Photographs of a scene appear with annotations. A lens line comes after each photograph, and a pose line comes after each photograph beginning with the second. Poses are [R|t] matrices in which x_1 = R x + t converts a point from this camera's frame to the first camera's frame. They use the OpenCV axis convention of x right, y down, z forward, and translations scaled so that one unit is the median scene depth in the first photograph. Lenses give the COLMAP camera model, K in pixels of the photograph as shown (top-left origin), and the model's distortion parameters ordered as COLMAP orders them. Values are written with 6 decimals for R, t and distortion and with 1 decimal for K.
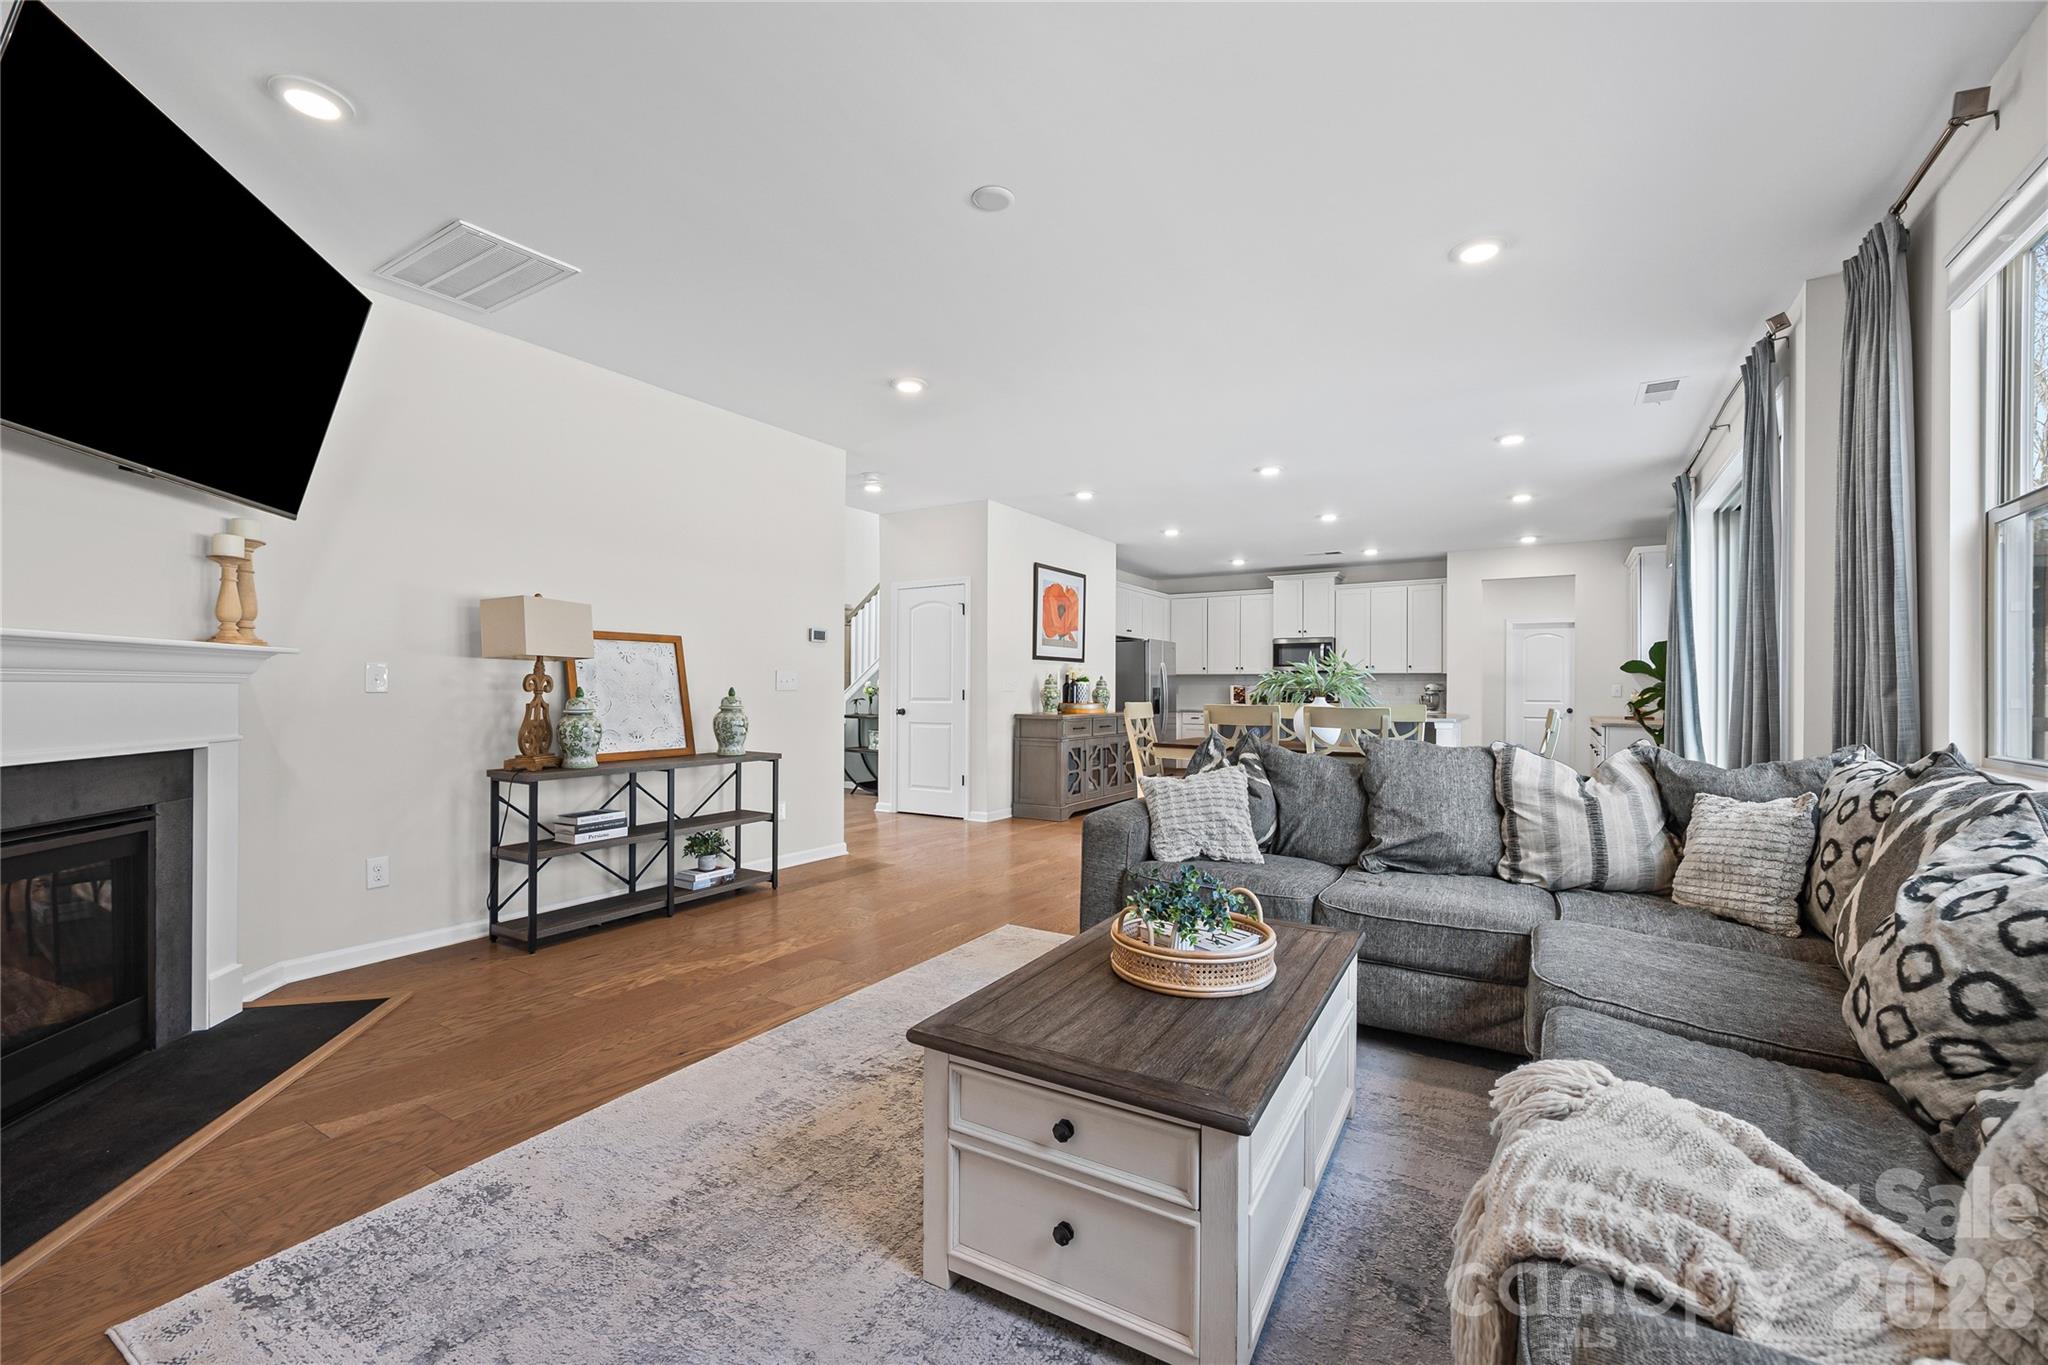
lens RADIAL K [[858.2, 0, 1025.7], [0, 858.2, 686.2], [0, 0, 1]] dist [-0.001520, 0.000177]
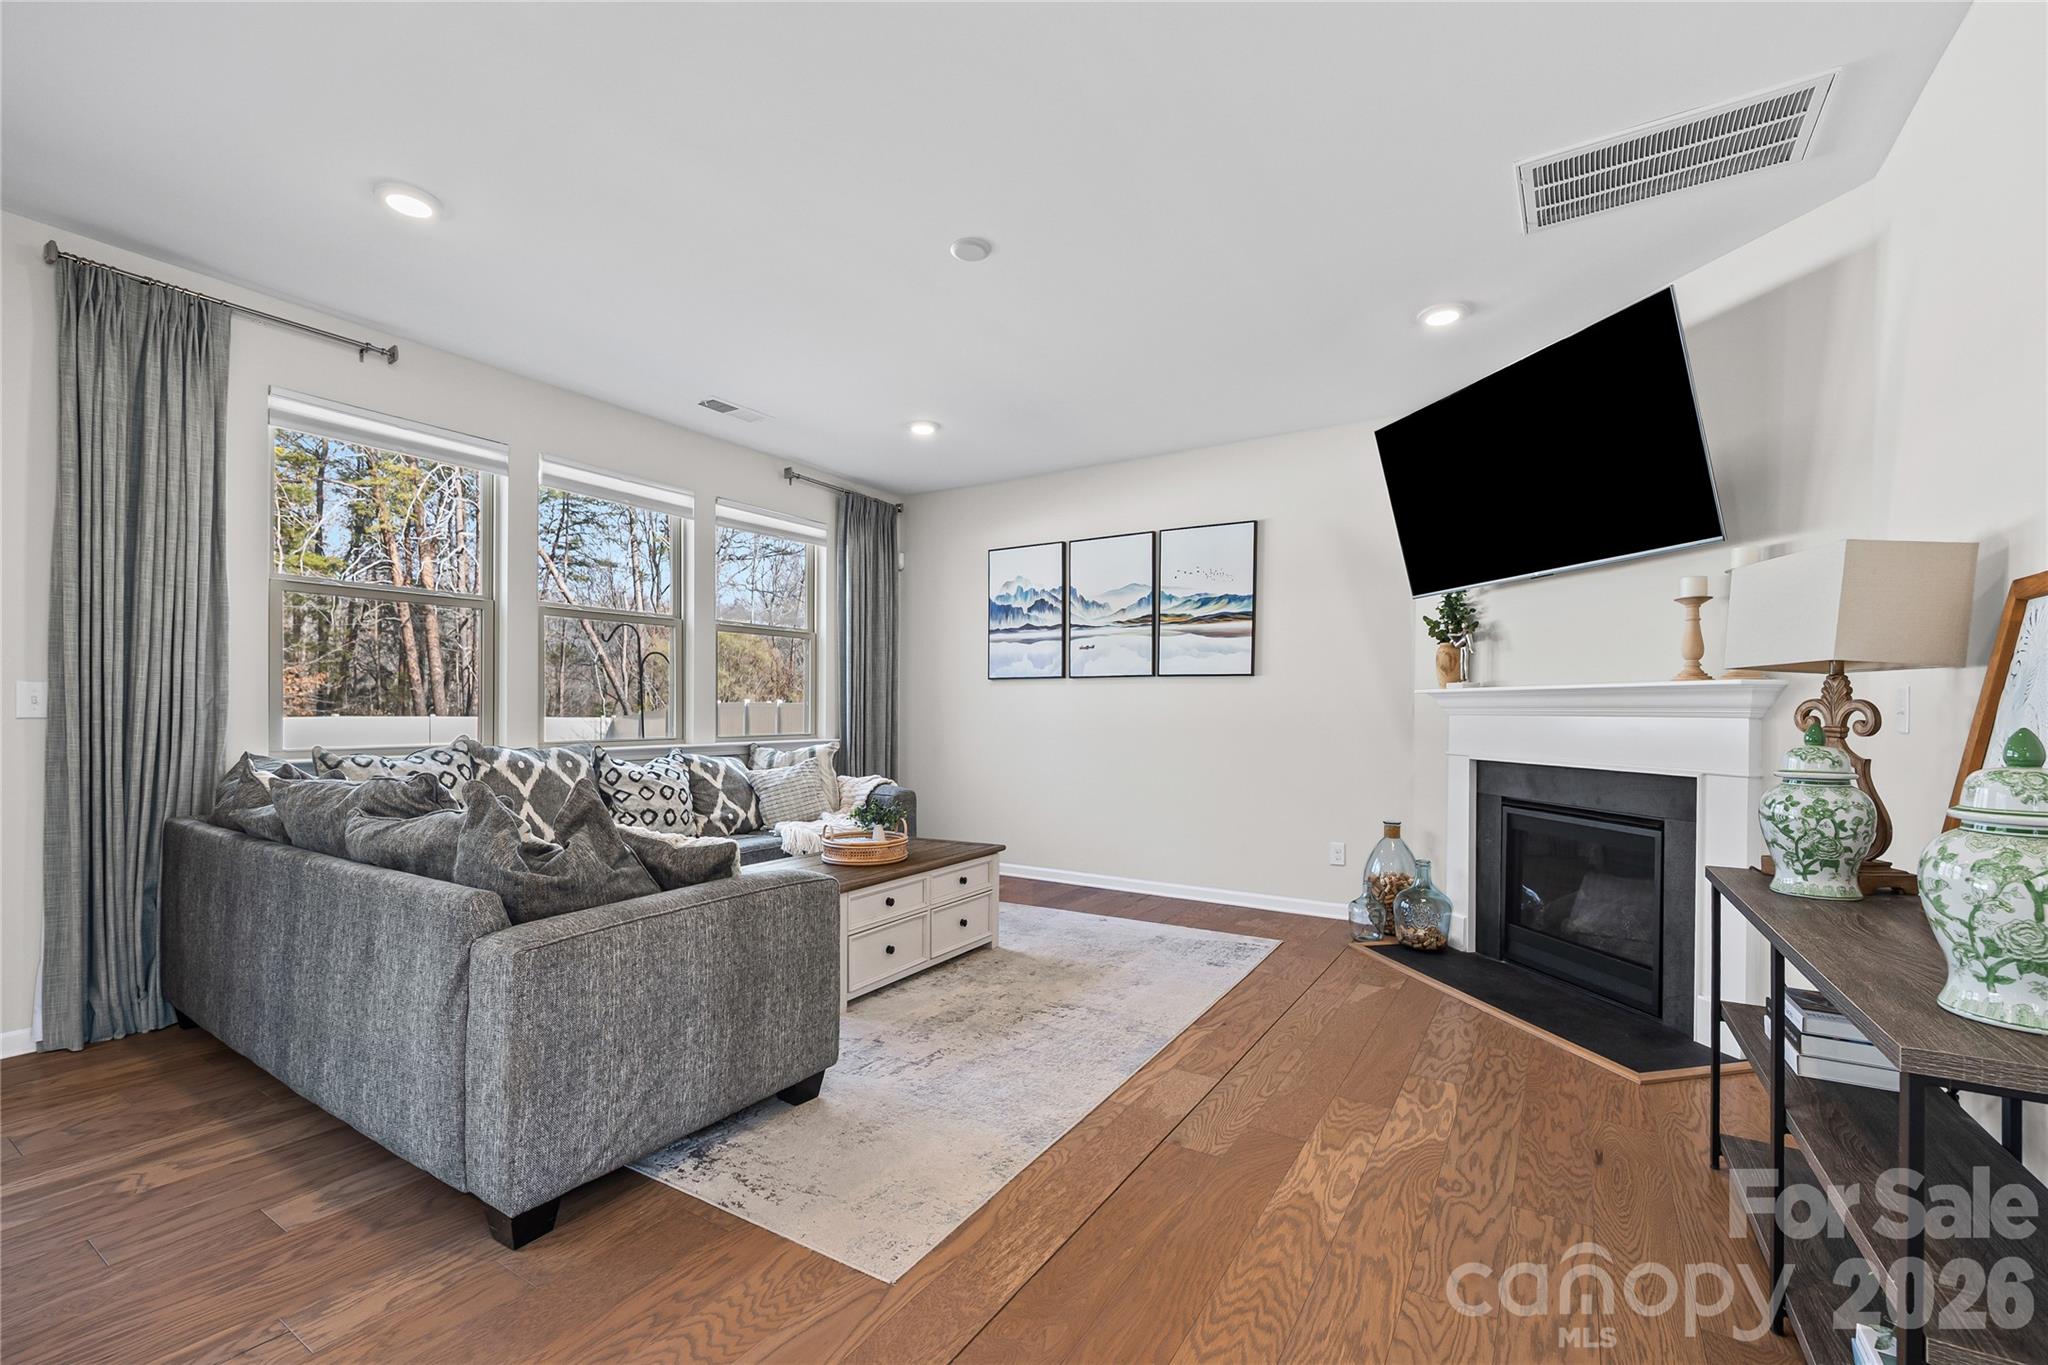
lens RADIAL K [[858.2, 0, 1026.4], [0, 858.2, 703.0], [0, 0, 1]] dist [-0.001520, 0.000177]
pose [[-0.999918, -0.009565, 0.008479, -0.112352], [-0.009672, 0.999872, -0.012740, 0.000324], [-0.008356, -0.012821, -0.999883, 1.847100]]
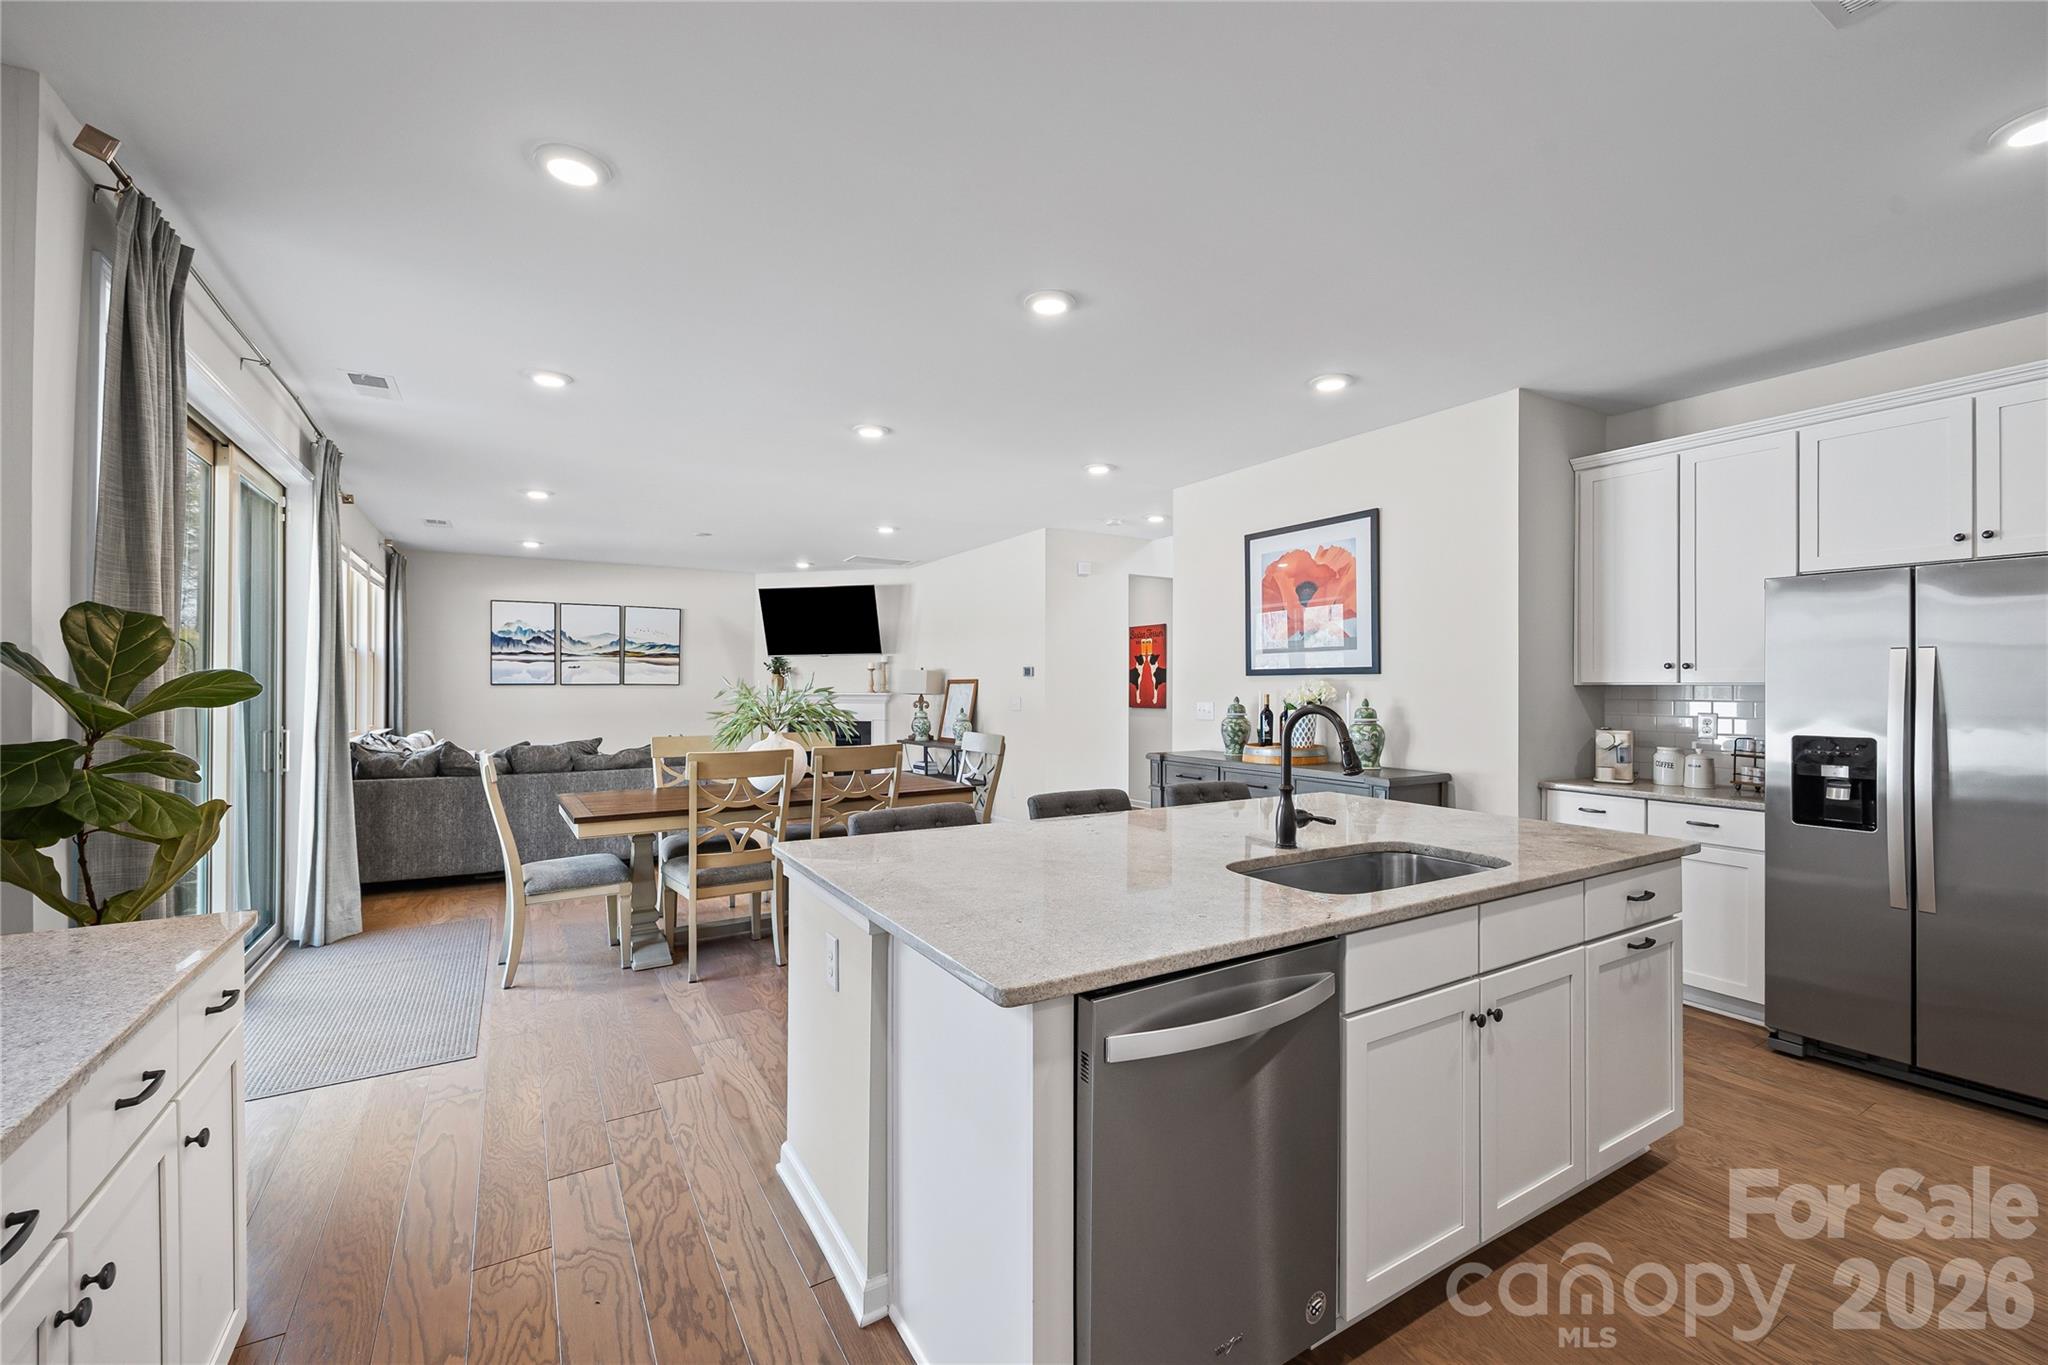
lens RADIAL K [[858.2, 0, 1022.4], [0, 858.2, 685.2], [0, 0, 1]] dist [-0.001520, 0.000177]
pose [[-0.457999, -0.004479, -0.888941, 1.775461], [0.003933, 0.999967, -0.007065, -0.047504], [0.888944, -0.006732, -0.457967, 2.888691]]
